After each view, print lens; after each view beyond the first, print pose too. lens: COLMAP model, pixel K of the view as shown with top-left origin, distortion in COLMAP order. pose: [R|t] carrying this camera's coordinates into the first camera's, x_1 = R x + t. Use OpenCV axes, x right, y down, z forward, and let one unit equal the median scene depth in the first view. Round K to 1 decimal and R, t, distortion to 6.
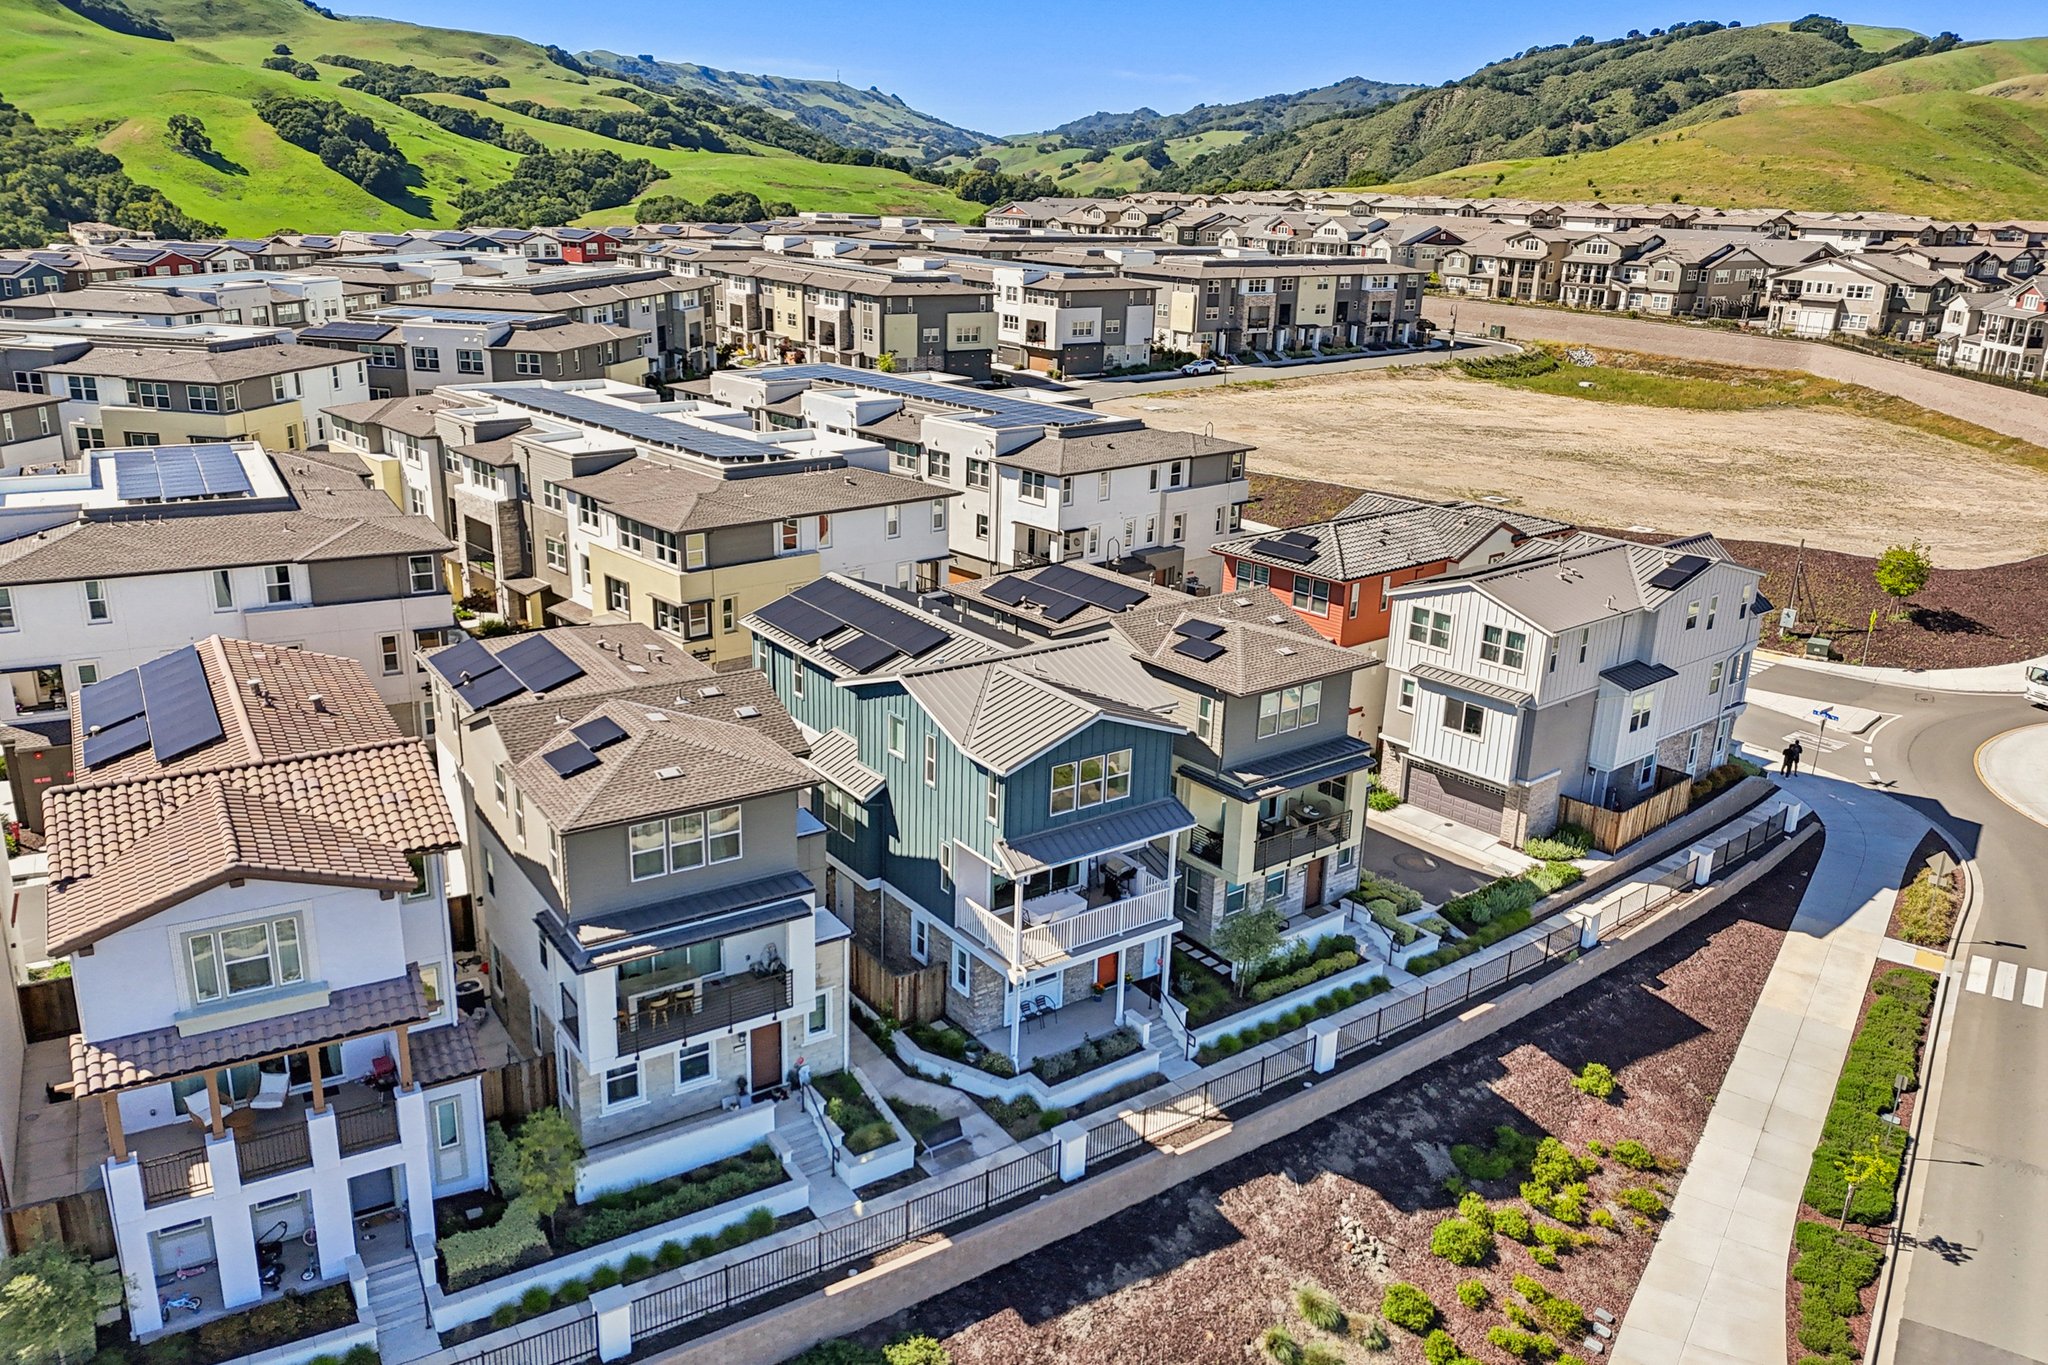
lens RADIAL K [[1566.3, 0, 1029.1], [0, 1566.3, 672.8], [0, 0, 1]] dist [0.073327, -0.088096]
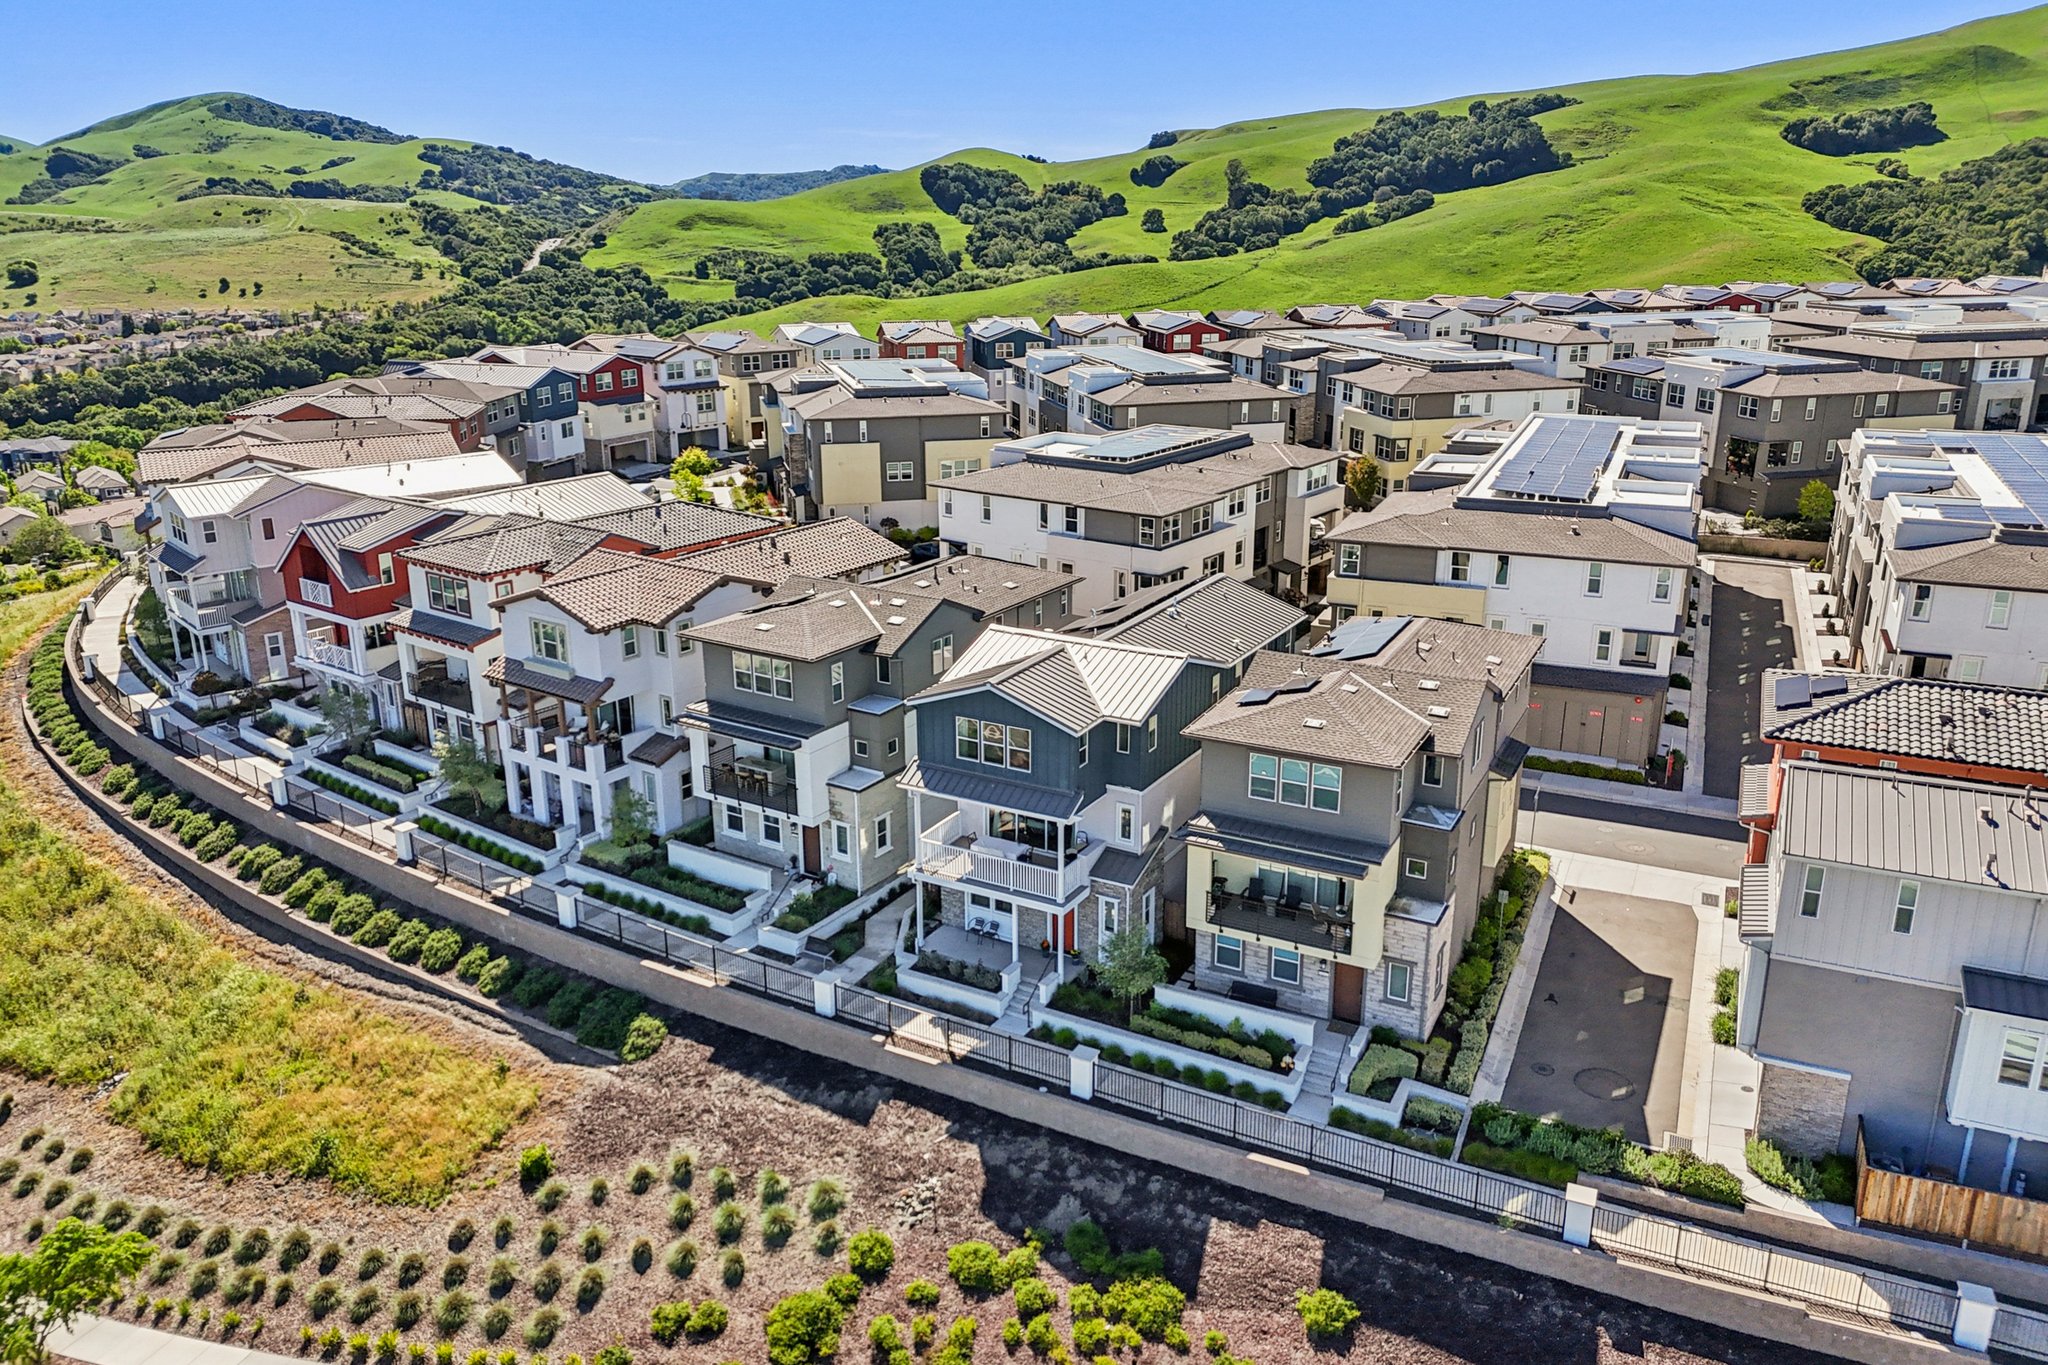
lens RADIAL K [[1522.2, 0, 1018.5], [0, 1522.2, 655.0], [0, 0, 1]] dist [0.074892, -0.081085]
pose [[0.397083, 0.231134, -0.888202, 0.398165], [-0.257516, 0.956952, 0.133899, -0.057690], [0.880915, 0.175557, 0.439510, 0.194456]]
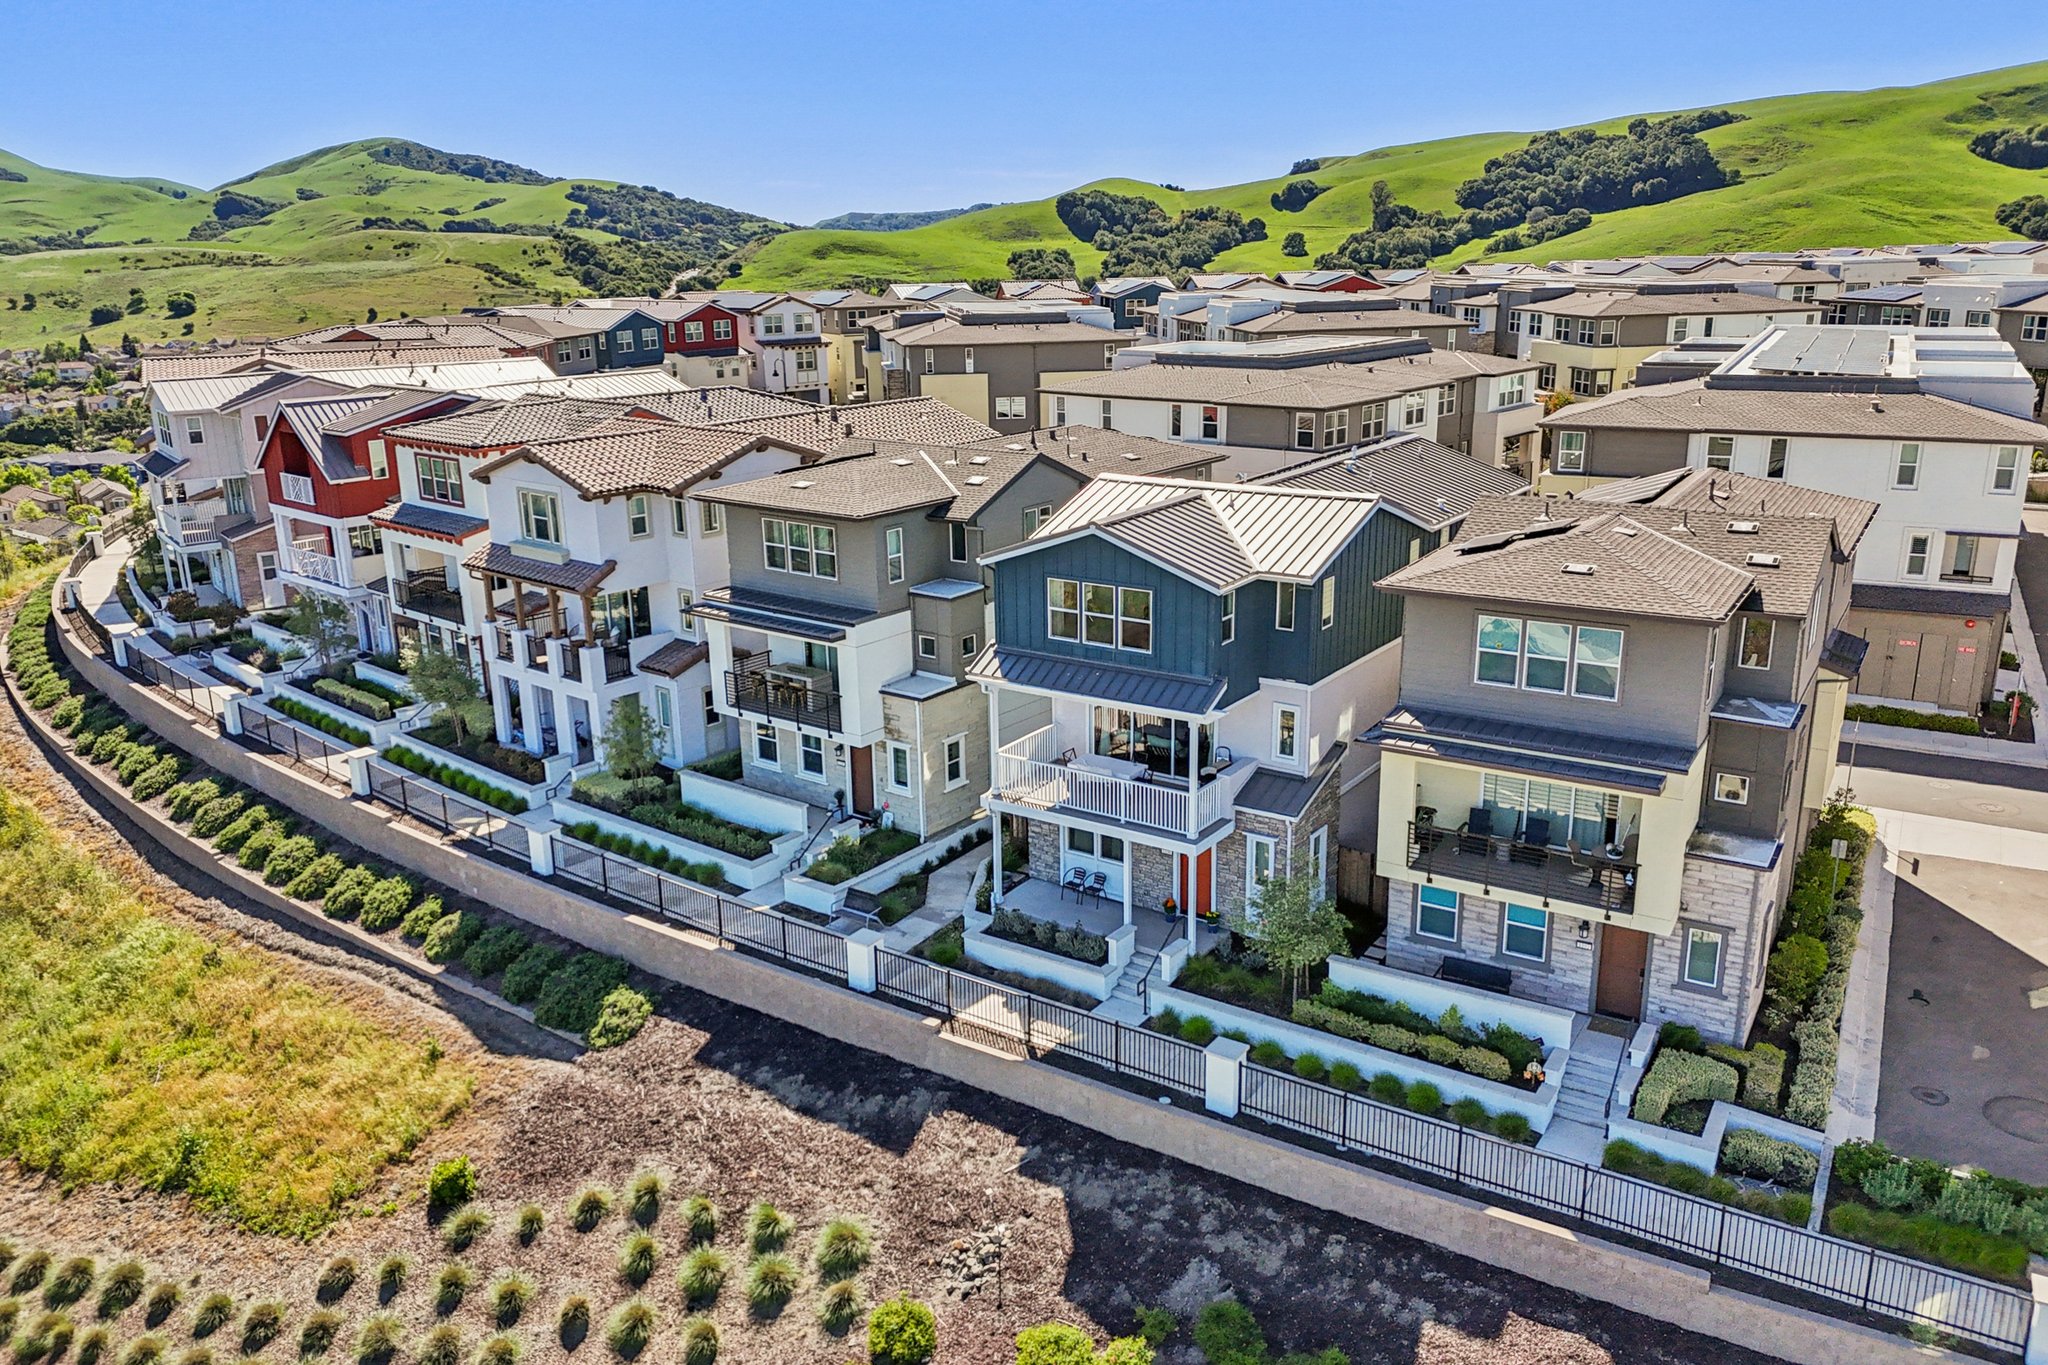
lens RADIAL K [[1534.4, 0, 1037.1], [0, 1534.4, 673.3], [0, 0, 1]] dist [0.070729, -0.070048]
pose [[0.327917, 0.222119, -0.918223, 0.298825], [-0.259376, 0.955783, 0.138575, -0.001600], [0.908402, 0.192724, 0.371030, 0.259133]]
